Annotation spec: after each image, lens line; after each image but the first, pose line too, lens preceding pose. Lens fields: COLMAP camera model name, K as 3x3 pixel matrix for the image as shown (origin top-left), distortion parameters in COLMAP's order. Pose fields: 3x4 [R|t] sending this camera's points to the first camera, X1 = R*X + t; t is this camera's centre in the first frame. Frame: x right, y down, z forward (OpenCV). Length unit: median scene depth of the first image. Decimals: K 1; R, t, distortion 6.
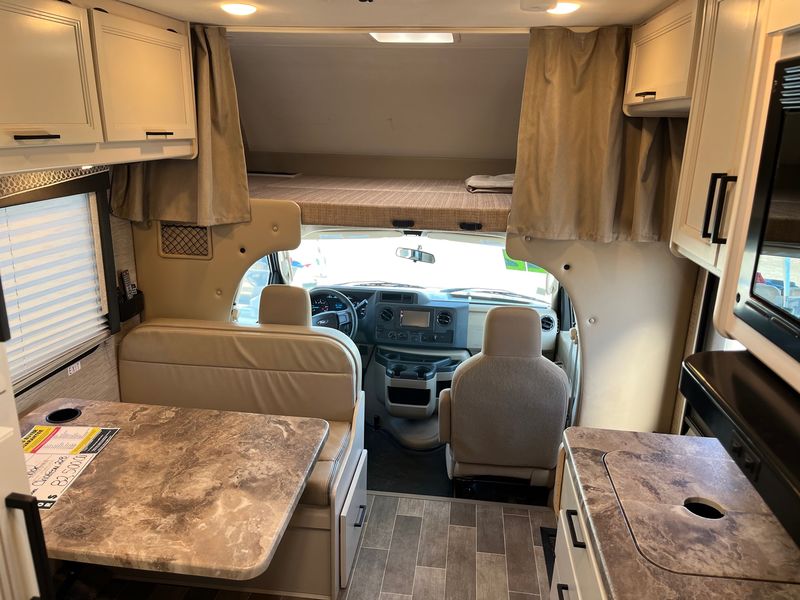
lens RADIAL K [[612.0, 0, 400.2], [0, 612.0, 298.1], [0, 0, 1]] dist [0.029760, 0.003601]
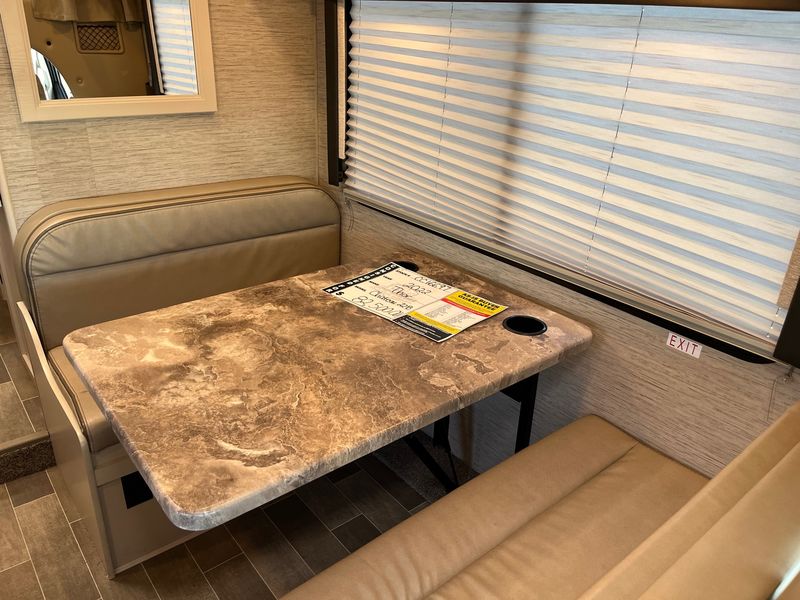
lens RADIAL K [[612.0, 0, 398.2], [0, 612.0, 301.8], [0, 0, 1]] dist [0.029760, 0.003601]
pose [[-0.693808, 0.257029, -0.672731, 0.032518], [-0.253990, 0.786781, 0.562552, -0.215061], [0.673884, 0.561170, -0.480592, 1.357662]]
